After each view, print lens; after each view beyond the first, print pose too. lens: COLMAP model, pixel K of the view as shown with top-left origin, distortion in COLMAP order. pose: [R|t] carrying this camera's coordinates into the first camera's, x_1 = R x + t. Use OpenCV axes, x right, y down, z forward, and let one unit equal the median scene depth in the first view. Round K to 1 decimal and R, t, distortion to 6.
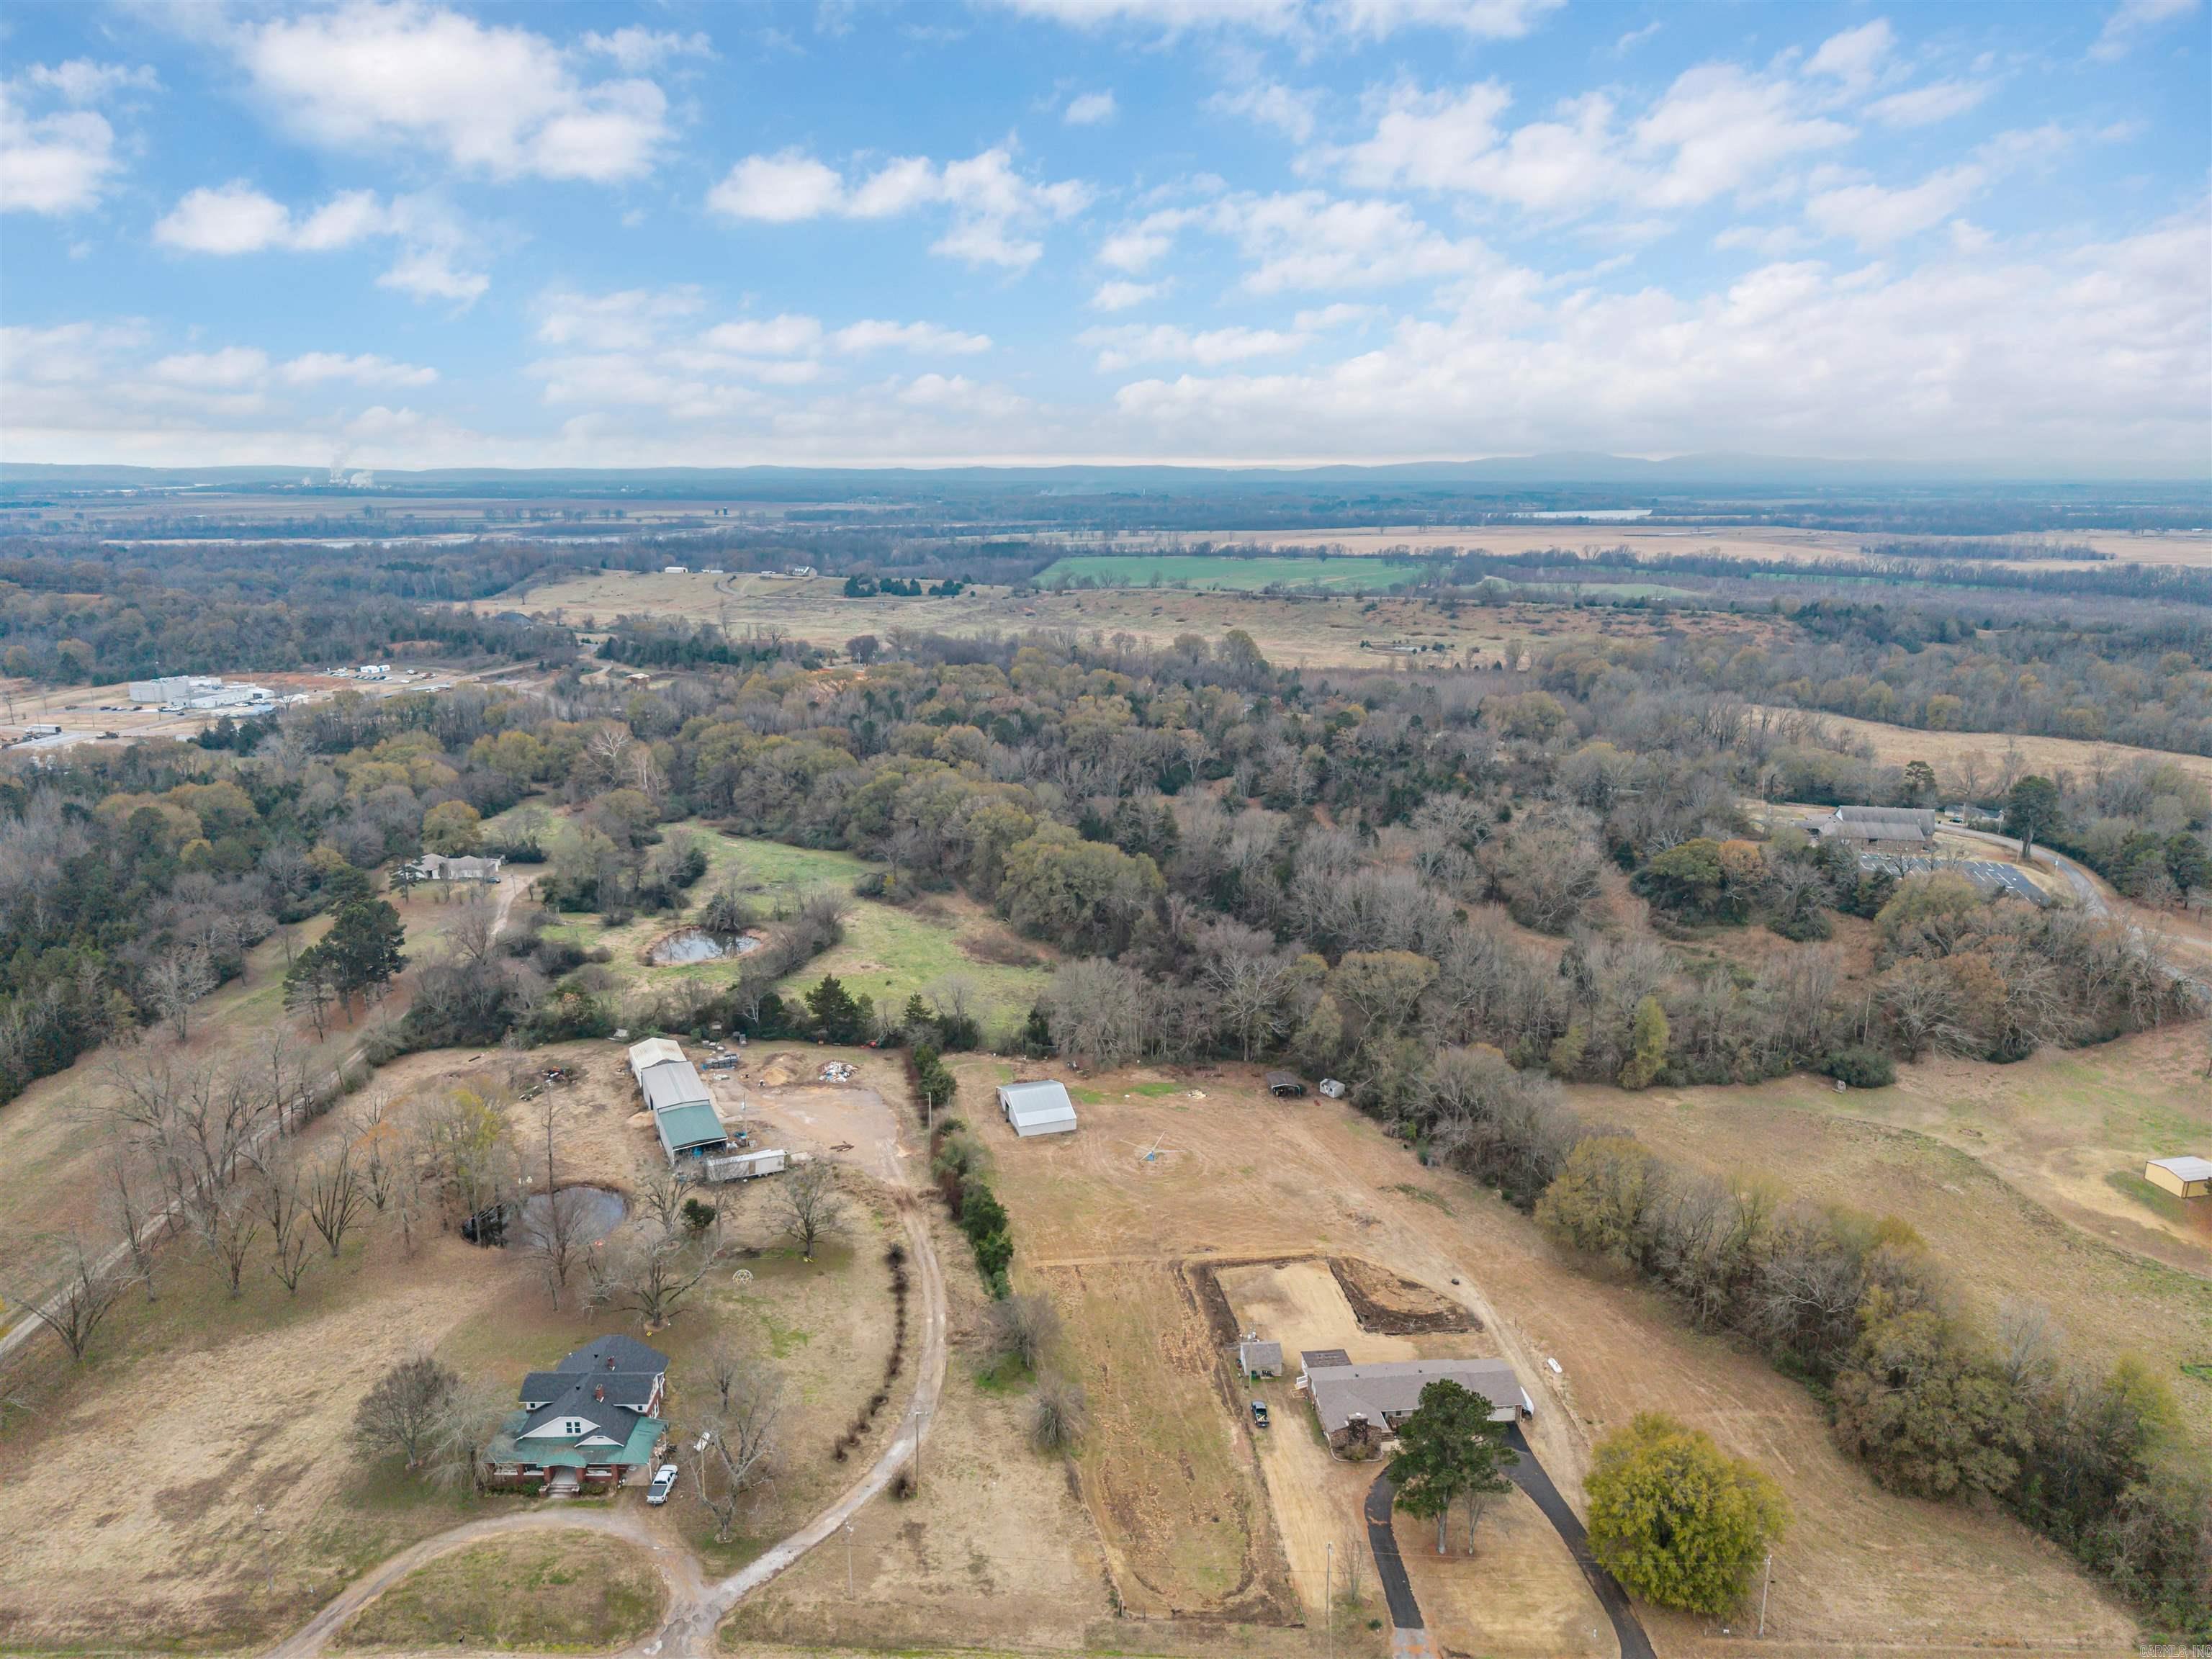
lens RADIAL K [[1546.3, 0, 1121.2], [0, 1546.3, 834.7], [0, 0, 1]] dist [0.047099, -0.062168]
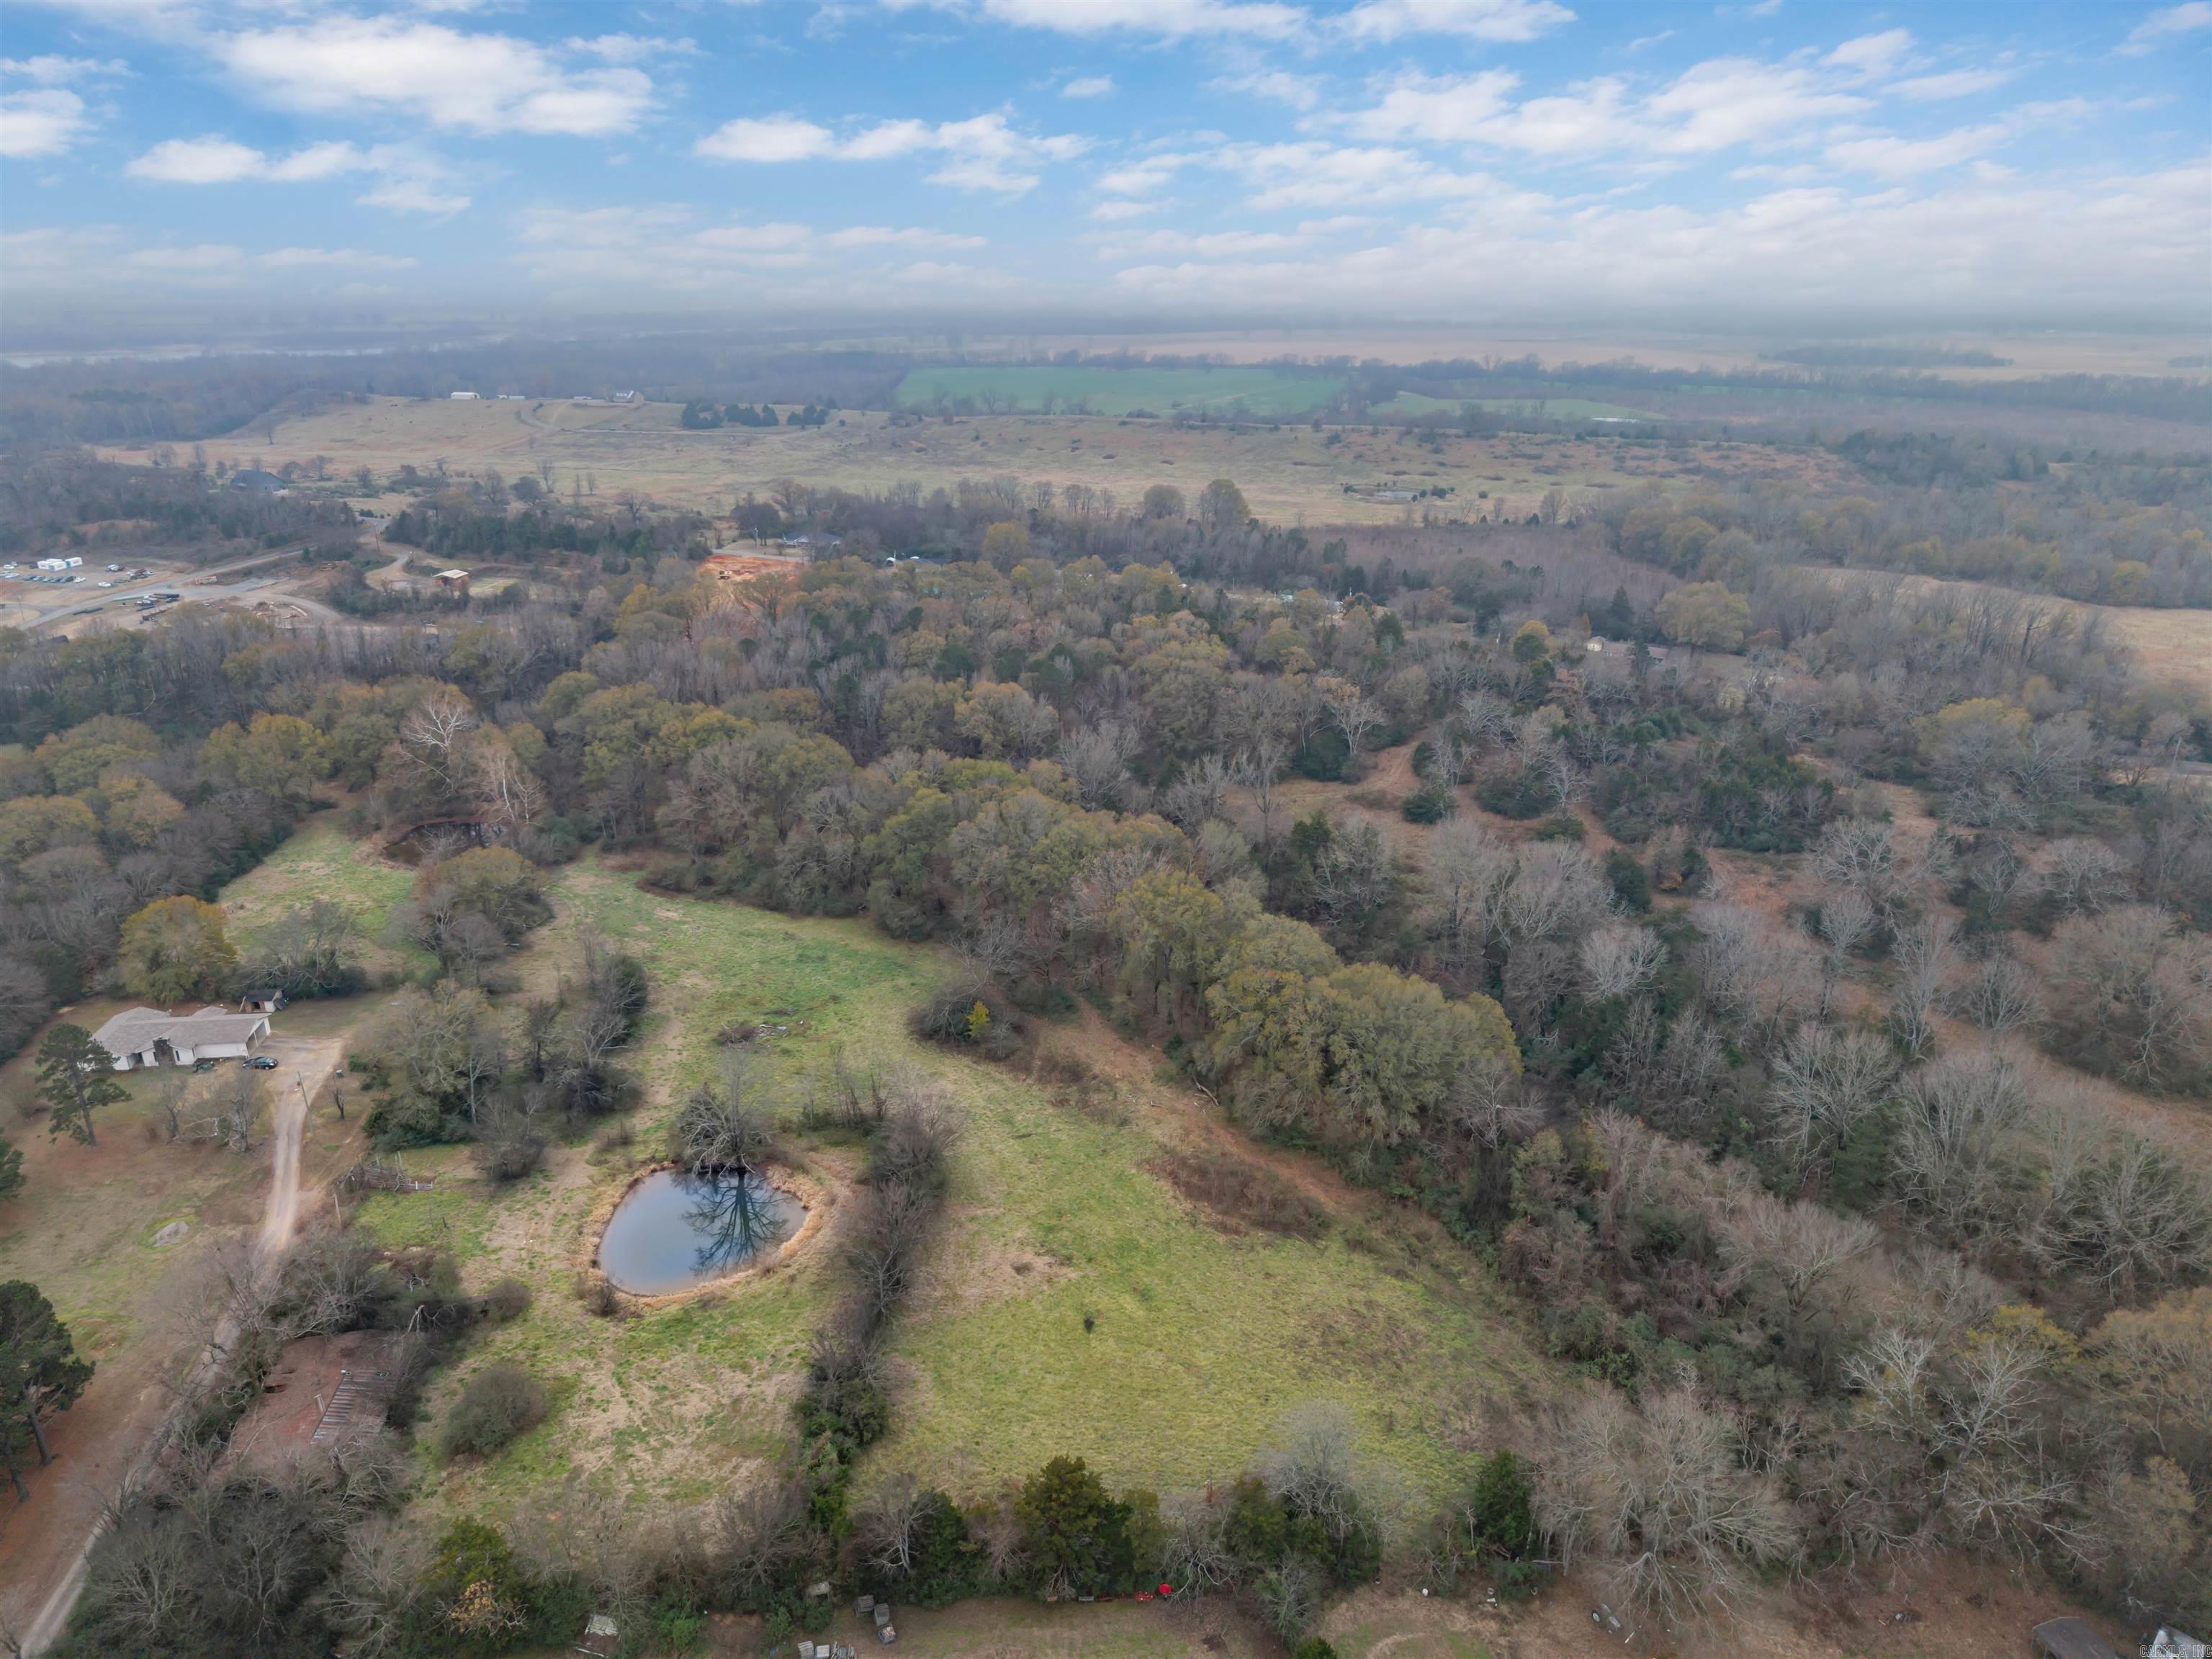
lens RADIAL K [[1519.0, 0, 1106.0], [0, 1519.0, 829.5], [0, 0, 1]] dist [0.010693, -0.003660]
pose [[0.992411, -0.041337, 0.115807, -0.138637], [0.026600, 0.991671, 0.126020, -0.091743], [-0.120051, -0.121983, 0.985245, 0.367947]]
